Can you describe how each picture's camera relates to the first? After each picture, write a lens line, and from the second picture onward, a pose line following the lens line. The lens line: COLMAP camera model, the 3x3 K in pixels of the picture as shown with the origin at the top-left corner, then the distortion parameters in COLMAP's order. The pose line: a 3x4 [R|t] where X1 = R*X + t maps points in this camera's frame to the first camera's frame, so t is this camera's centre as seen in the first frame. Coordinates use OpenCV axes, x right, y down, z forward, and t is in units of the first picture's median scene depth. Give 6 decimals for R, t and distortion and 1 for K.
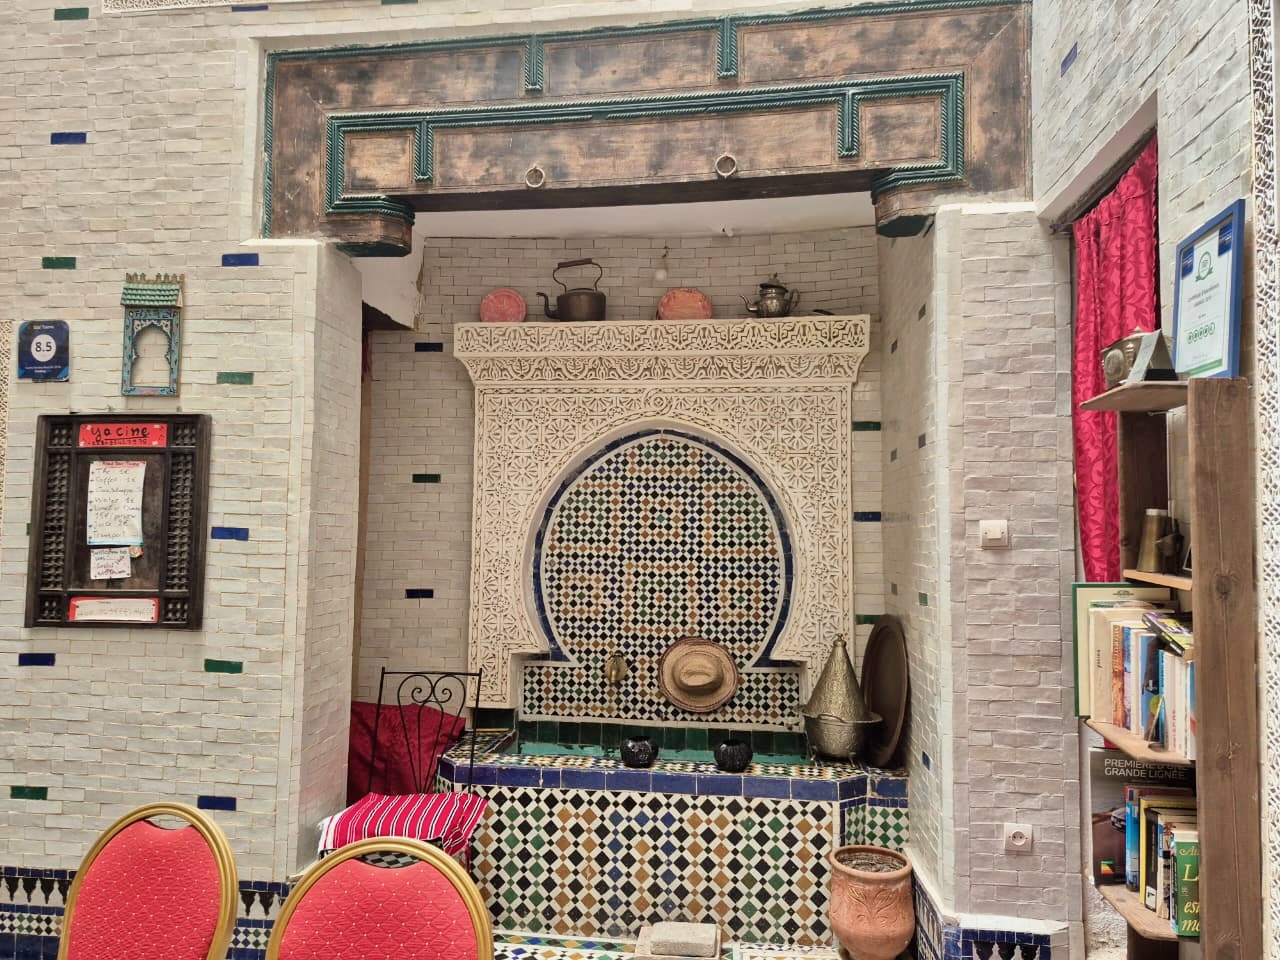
lens RADIAL K [[948.1, 0, 633.3], [0, 948.1, 472.3], [0, 0, 1]] dist [0.036661, -0.044297]
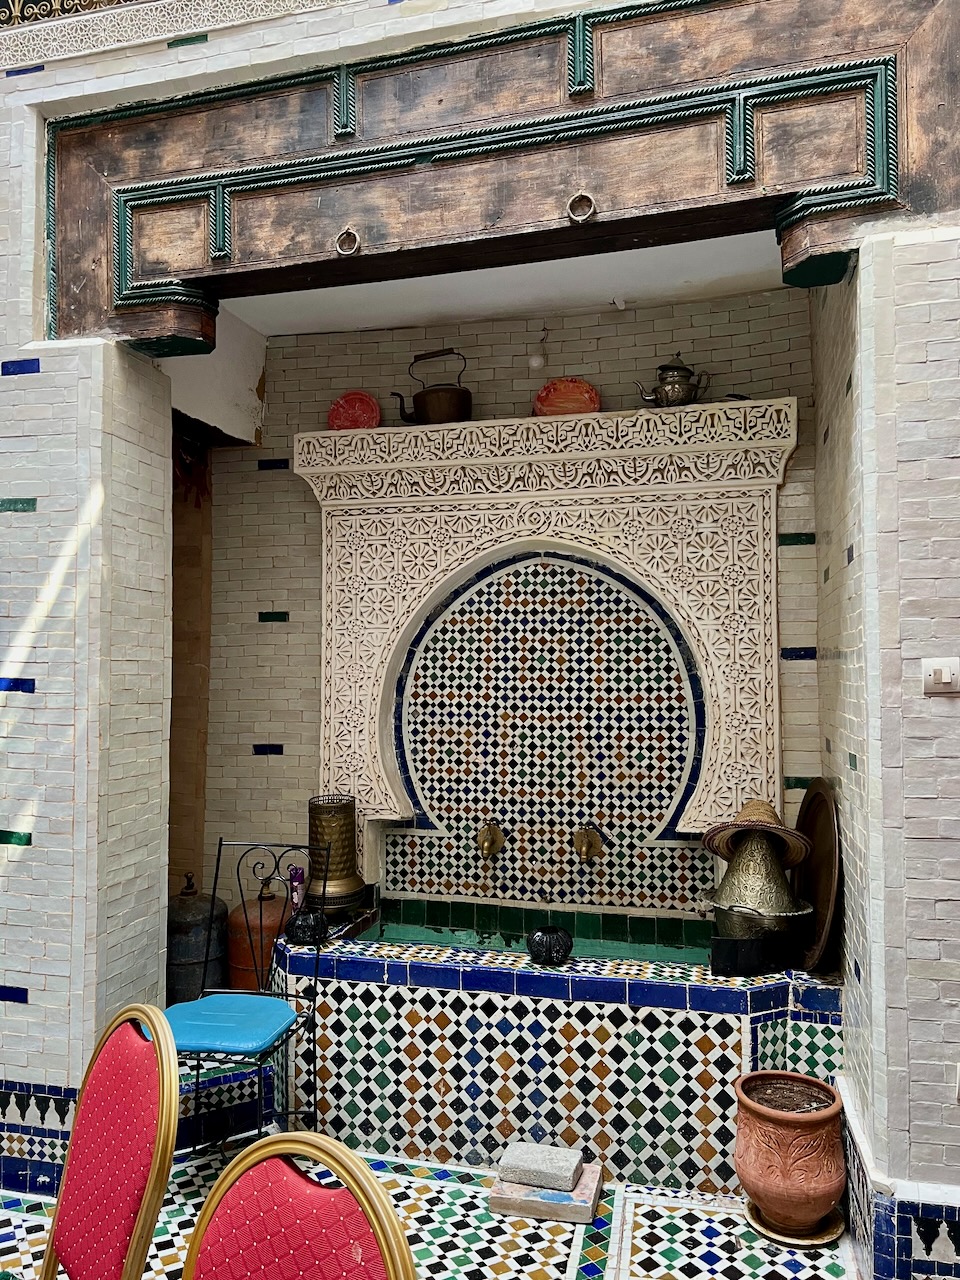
lens RADIAL K [[1005.4, 0, 471.5], [0, 1005.4, 636.3], [0, 0, 1]] dist [0.016822, -0.017614]
pose [[0.989176, -0.017878, -0.145642, 0.113558], [0.022186, 0.999361, 0.028009, 0.003112], [0.145048, -0.030937, 0.988941, 0.147857]]
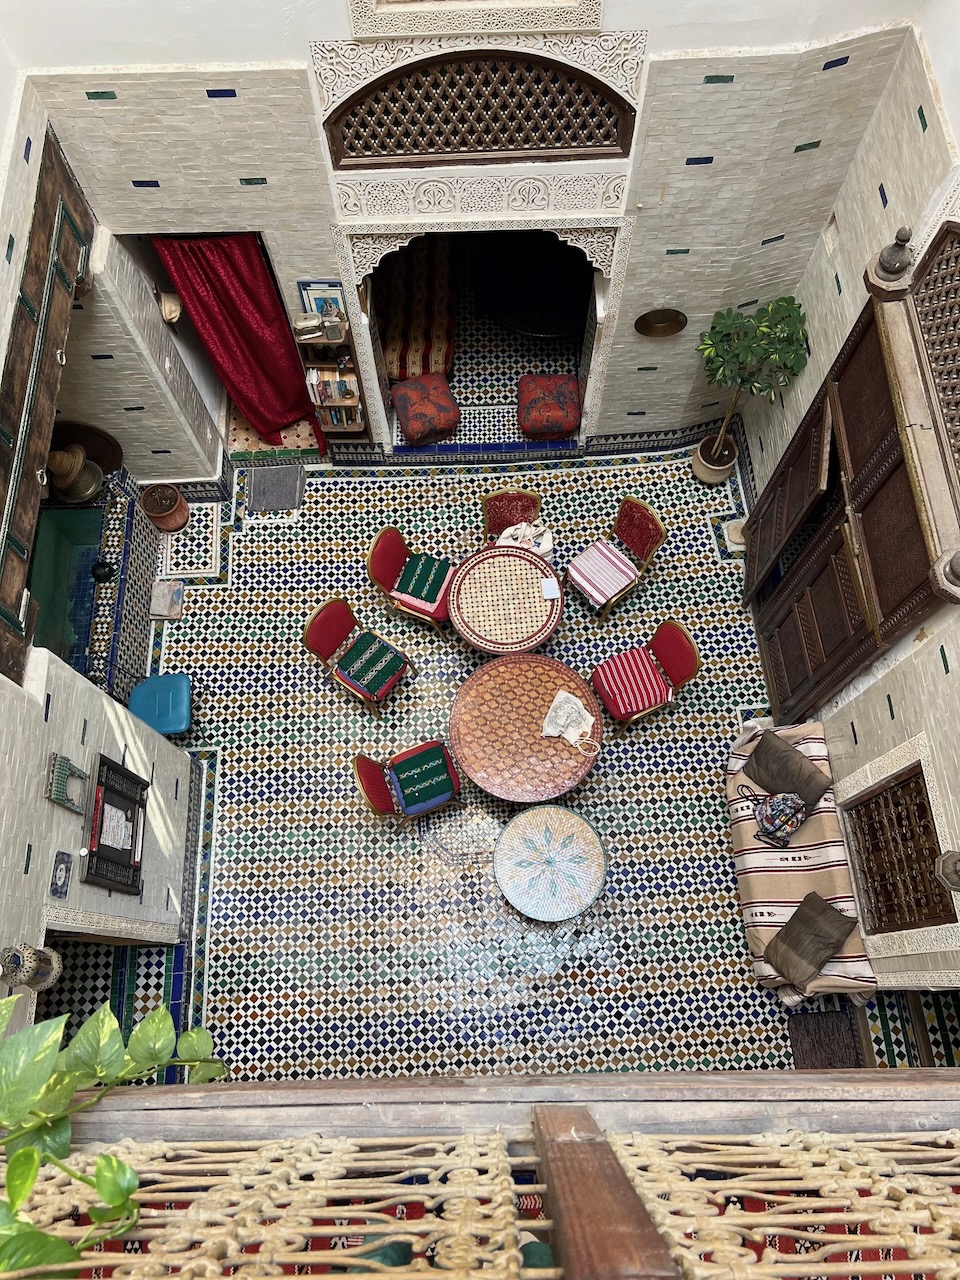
lens RADIAL K [[886.6, 0, 478.9], [0, 886.6, 640.4], [0, 0, 1]] dist [0.073453, -0.064669]
pose [[-0.137981, -0.939795, 0.312645, -0.754016], [-0.036345, 0.320257, 0.946633, -1.374392], [-0.989768, 0.119255, -0.078347, 0.476409]]
